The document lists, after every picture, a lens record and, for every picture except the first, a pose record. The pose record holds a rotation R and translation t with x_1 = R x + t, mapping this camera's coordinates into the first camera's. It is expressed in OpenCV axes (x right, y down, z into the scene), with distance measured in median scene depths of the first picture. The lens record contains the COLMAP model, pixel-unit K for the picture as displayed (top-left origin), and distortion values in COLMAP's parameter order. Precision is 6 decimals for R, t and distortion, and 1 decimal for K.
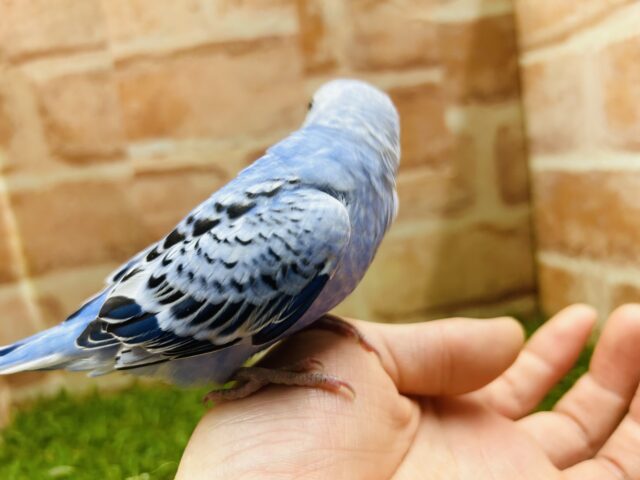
lens RADIAL K [[545.3, 0, 320.0], [0, 545.3, 240.0], [0, 0, 1]] dist [-0.004779, 0.004330]
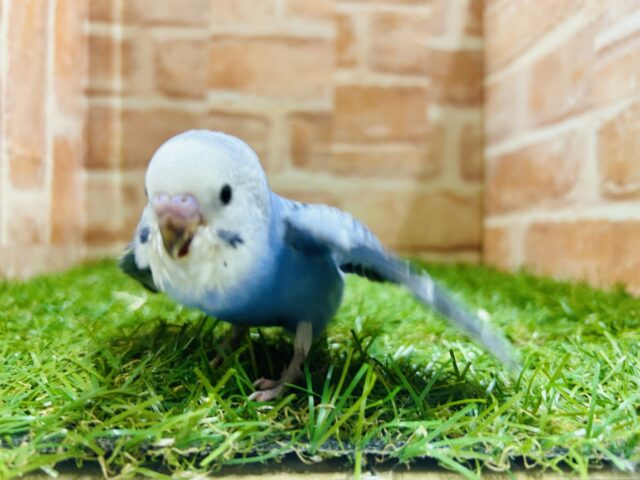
lens RADIAL K [[545.3, 0, 320.0], [0, 545.3, 240.0], [0, 0, 1]] dist [-0.004779, 0.004330]
pose [[0.987441, 0.155959, -0.025223, 0.041741], [-0.157984, 0.974241, -0.160919, 0.398255], [-0.000523, 0.162883, 0.986645, -0.373112]]
